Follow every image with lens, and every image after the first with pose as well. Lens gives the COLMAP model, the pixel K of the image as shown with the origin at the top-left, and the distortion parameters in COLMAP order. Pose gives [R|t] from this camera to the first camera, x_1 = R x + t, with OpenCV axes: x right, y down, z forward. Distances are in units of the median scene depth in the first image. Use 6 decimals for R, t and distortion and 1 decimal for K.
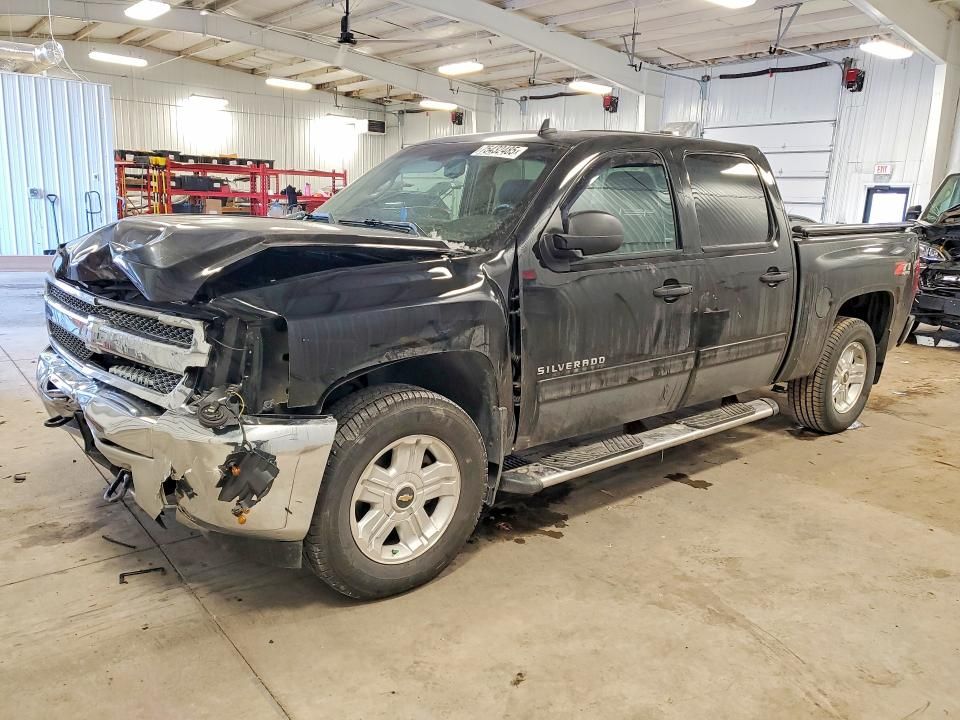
lens RADIAL K [[738.2, 0, 473.2], [0, 738.2, 359.3], [0, 0, 1]] dist [0.015748, 0.013719]
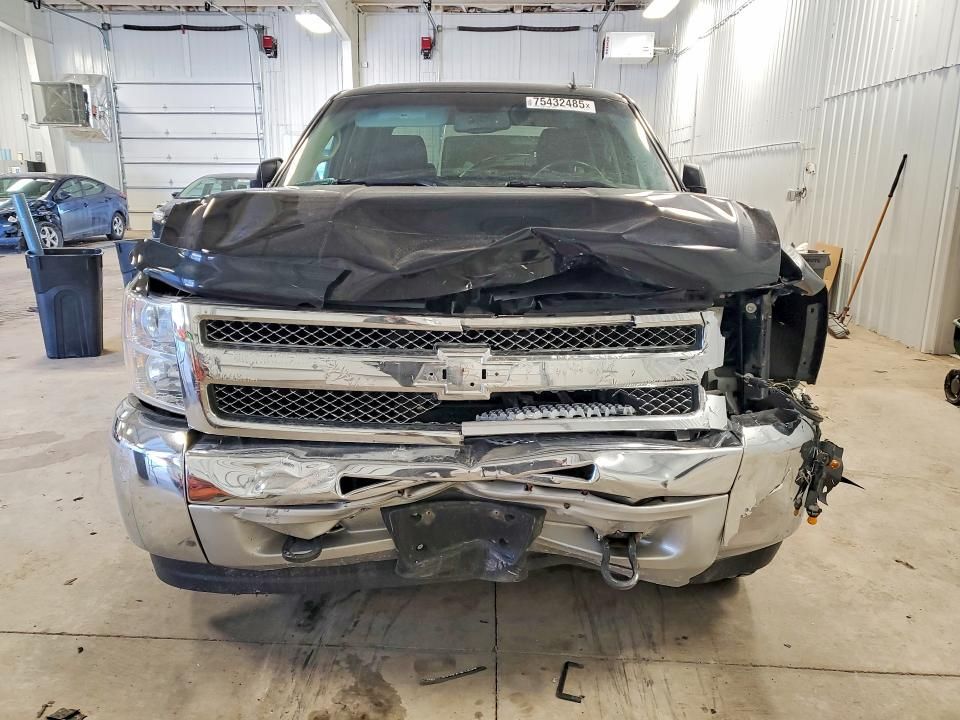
lens RADIAL K [[738.2, 0, 475.5], [0, 738.2, 359.6], [0, 0, 1]] dist [0.015748, 0.013719]
pose [[0.663301, -0.210832, 0.718040, -0.878431], [0.177379, 0.976445, 0.122848, -0.109671], [-0.727027, 0.045880, 0.685074, 0.512226]]
